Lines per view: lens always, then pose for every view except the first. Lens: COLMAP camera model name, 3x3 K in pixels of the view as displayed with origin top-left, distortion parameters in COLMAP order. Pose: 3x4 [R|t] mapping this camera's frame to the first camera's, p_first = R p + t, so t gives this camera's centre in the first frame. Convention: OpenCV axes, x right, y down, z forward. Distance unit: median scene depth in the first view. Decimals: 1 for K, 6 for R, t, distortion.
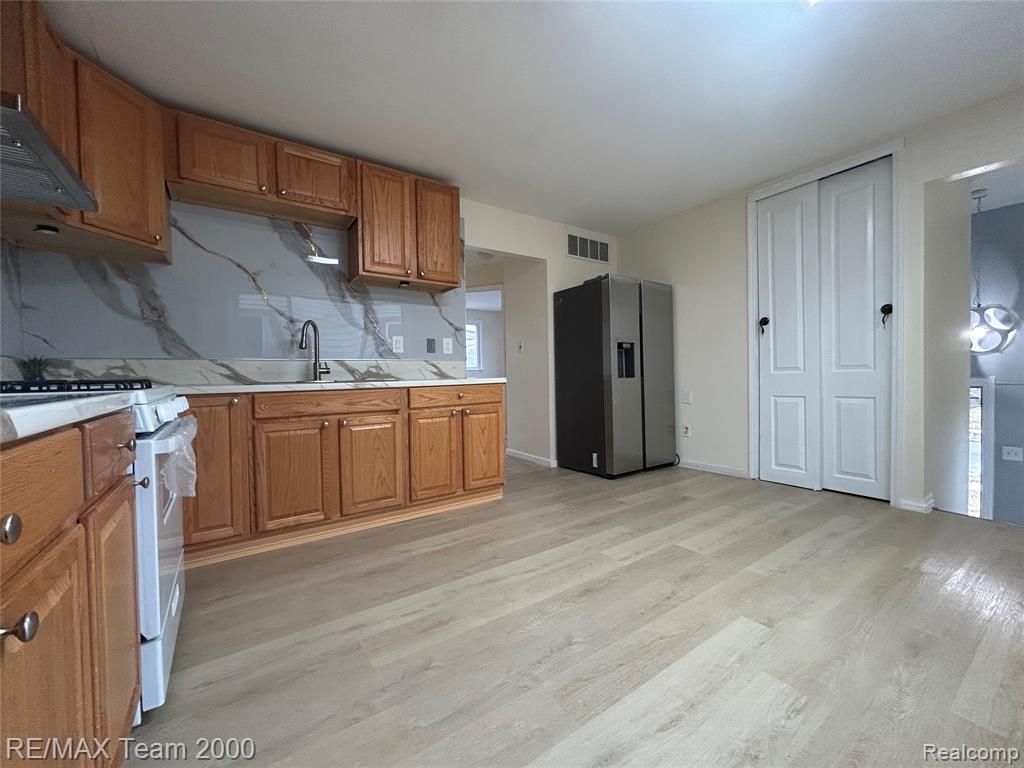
lens RADIAL K [[412.6, 0, 512.0], [0, 412.6, 384.0], [0, 0, 1]] dist [-0.000432, 0.000292]
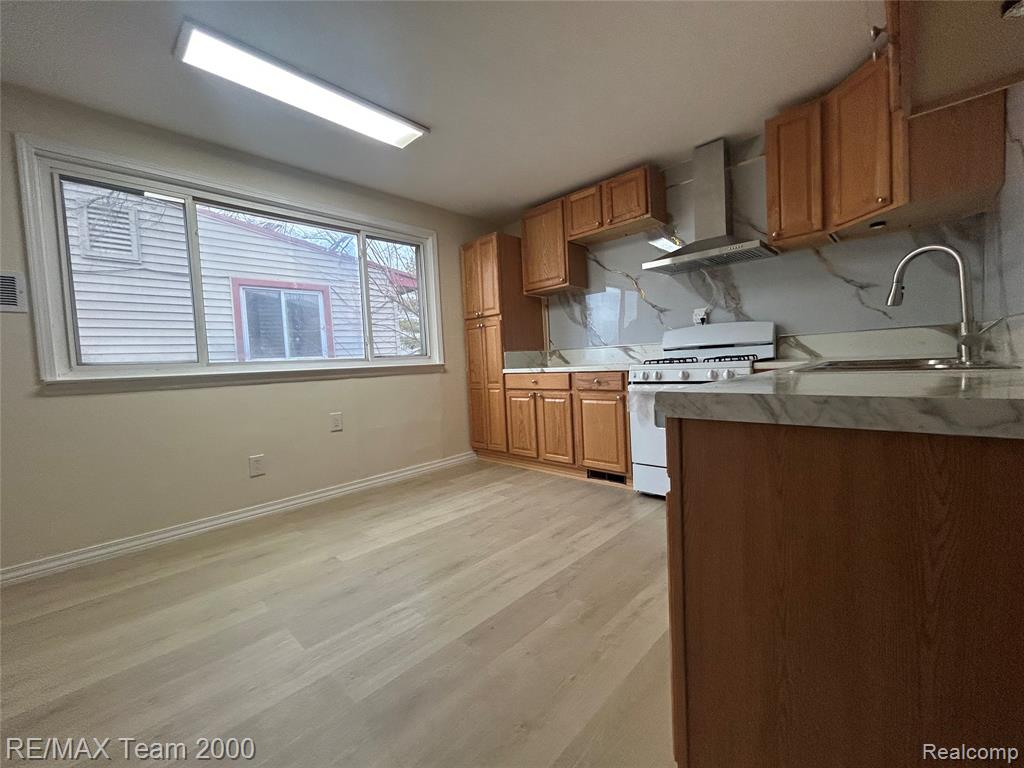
lens RADIAL K [[412.6, 0, 512.0], [0, 412.6, 384.0], [0, 0, 1]] dist [-0.000432, 0.000292]
pose [[-0.976856, 0.076771, -0.199647, 0.156641], [0.061034, 0.994609, 0.083826, -0.058175], [0.205006, 0.069701, -0.976276, 1.524293]]
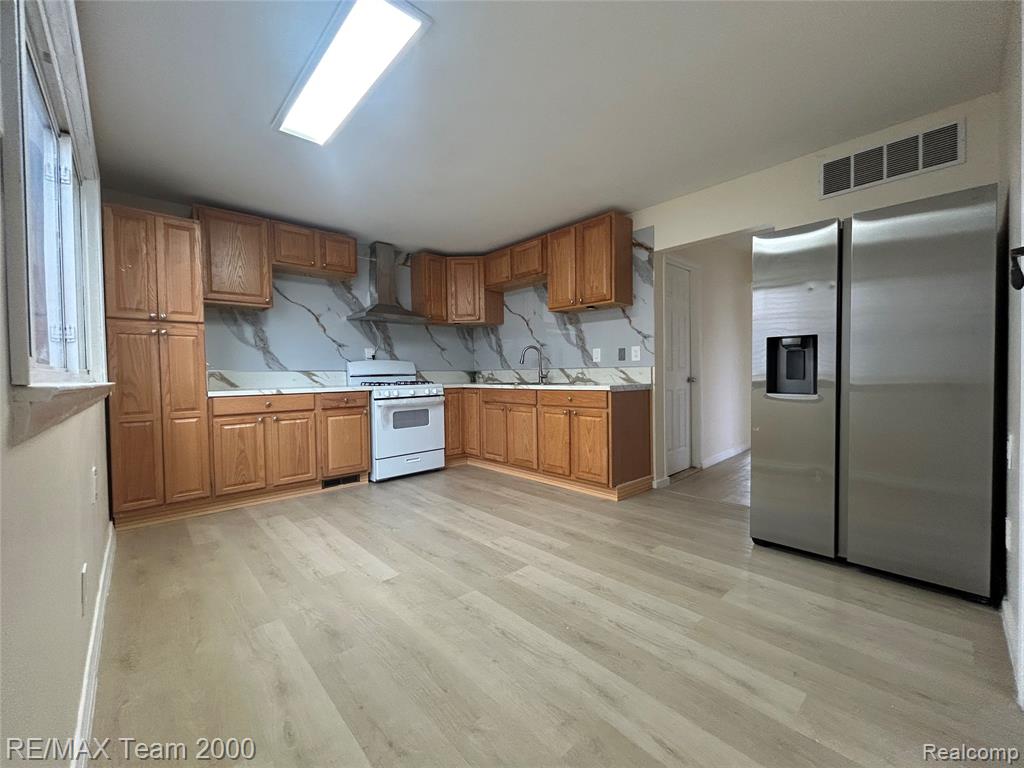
lens RADIAL K [[412.6, 0, 512.0], [0, 412.6, 384.0], [0, 0, 1]] dist [-0.000432, 0.000292]
pose [[0.143563, 0.040689, -0.988804, 1.218911], [-0.013985, 0.999138, 0.039084, -0.070469], [0.989542, 0.008217, 0.144008, 0.742532]]
